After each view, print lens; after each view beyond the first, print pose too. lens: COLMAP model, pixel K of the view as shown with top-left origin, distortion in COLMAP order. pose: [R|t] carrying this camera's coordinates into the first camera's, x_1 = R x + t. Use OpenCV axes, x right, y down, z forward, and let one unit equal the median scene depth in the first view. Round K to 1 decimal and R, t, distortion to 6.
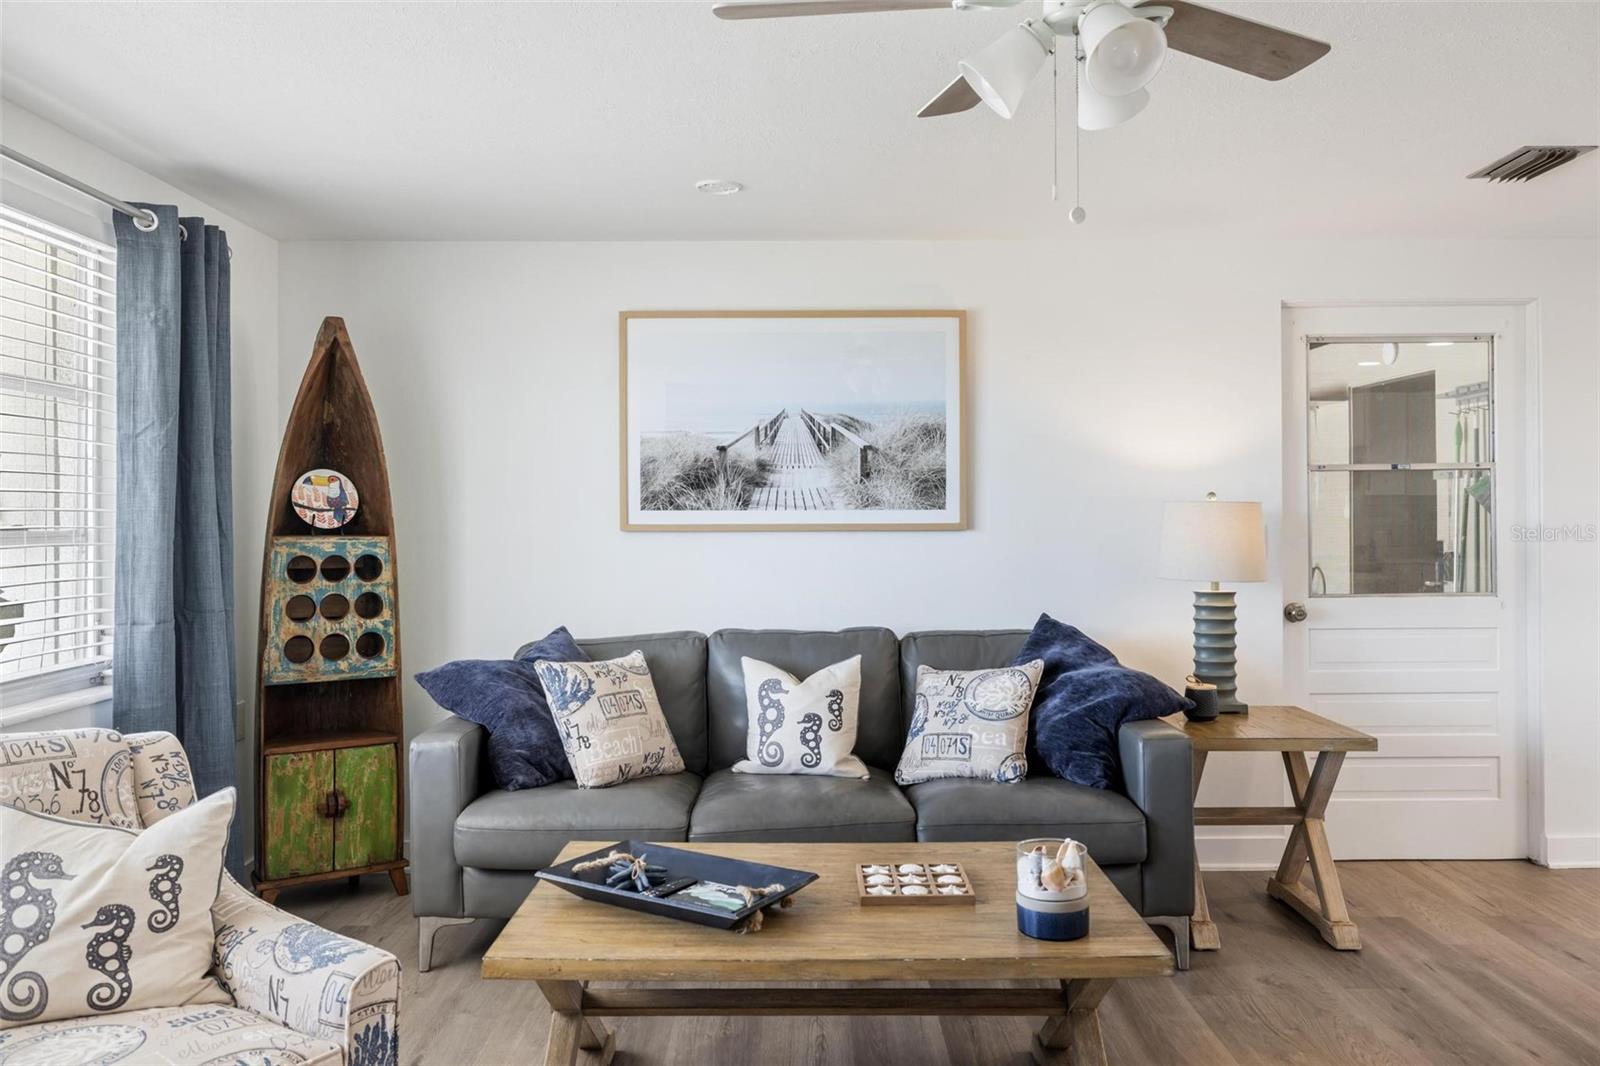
lens RADIAL K [[1208.9, 0, 798.8], [0, 1208.9, 521.1], [0, 0, 1]] dist [-0.010148, 0.011906]
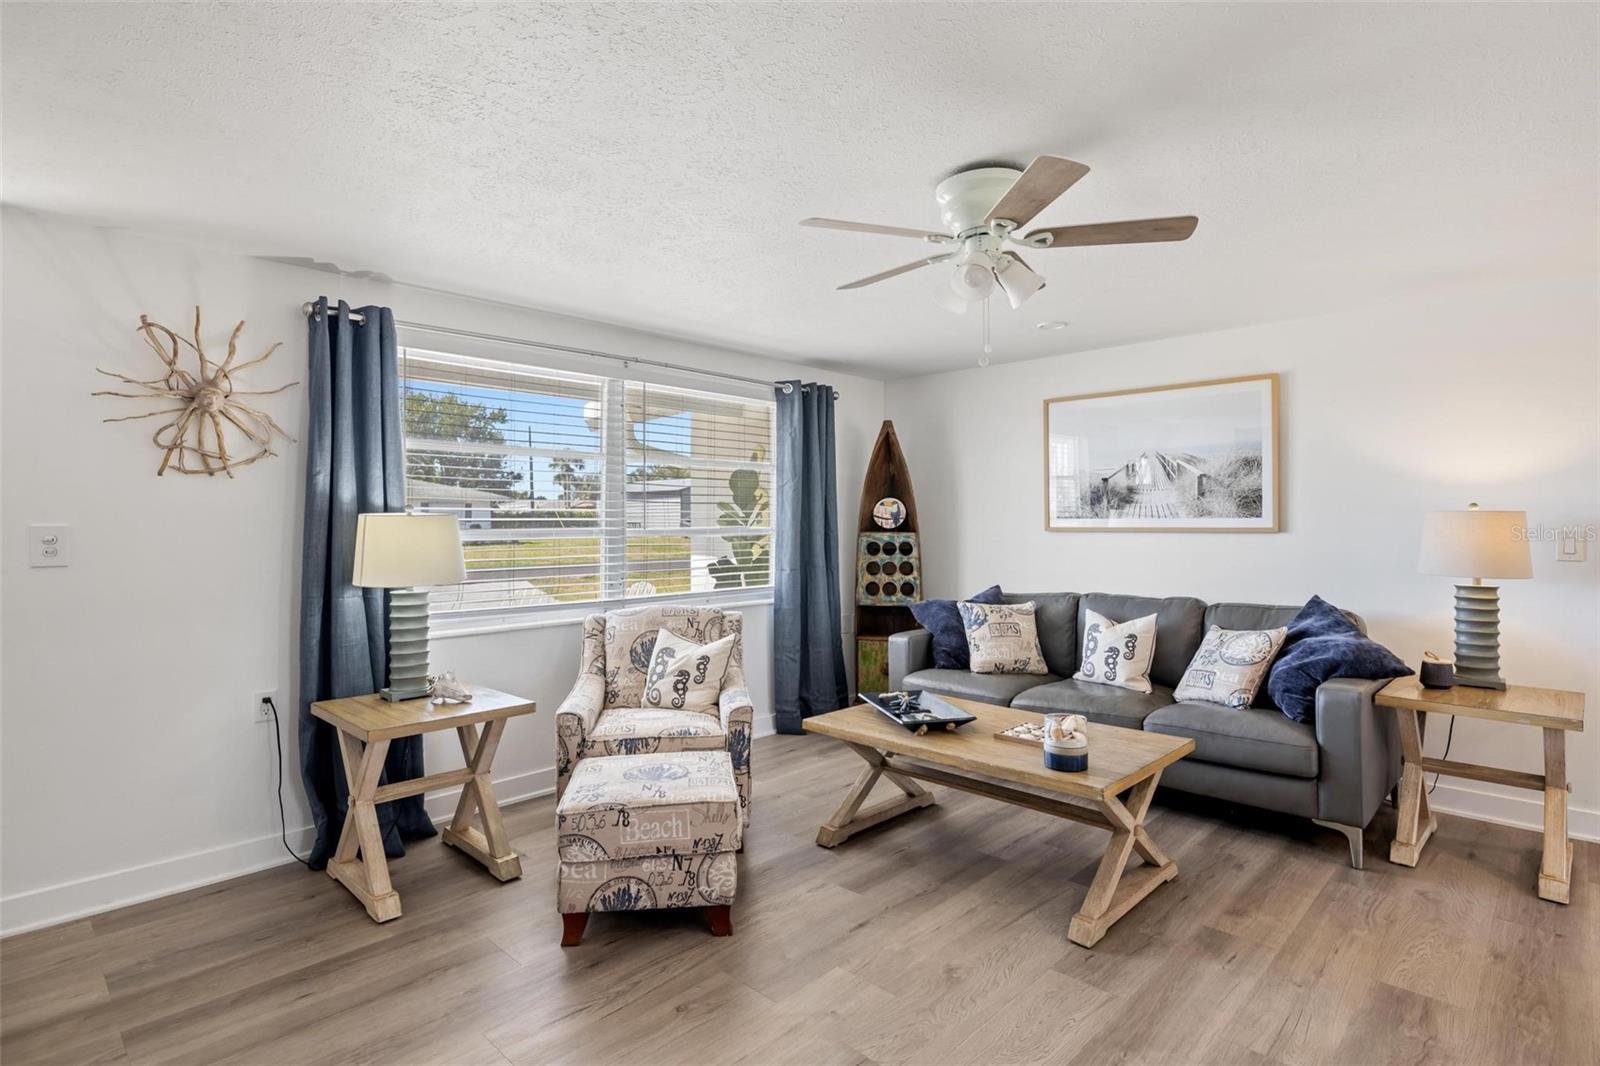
lens RADIAL K [[809.3, 0, 794.5], [0, 809.3, 525.6], [0, 0, 1]] dist [-0.004441, 0.000705]
pose [[0.716495, 0.004613, -0.697576, 0.430466], [-0.003793, 0.999989, 0.002717, -0.001074], [0.697581, 0.000699, 0.716505, -0.048982]]
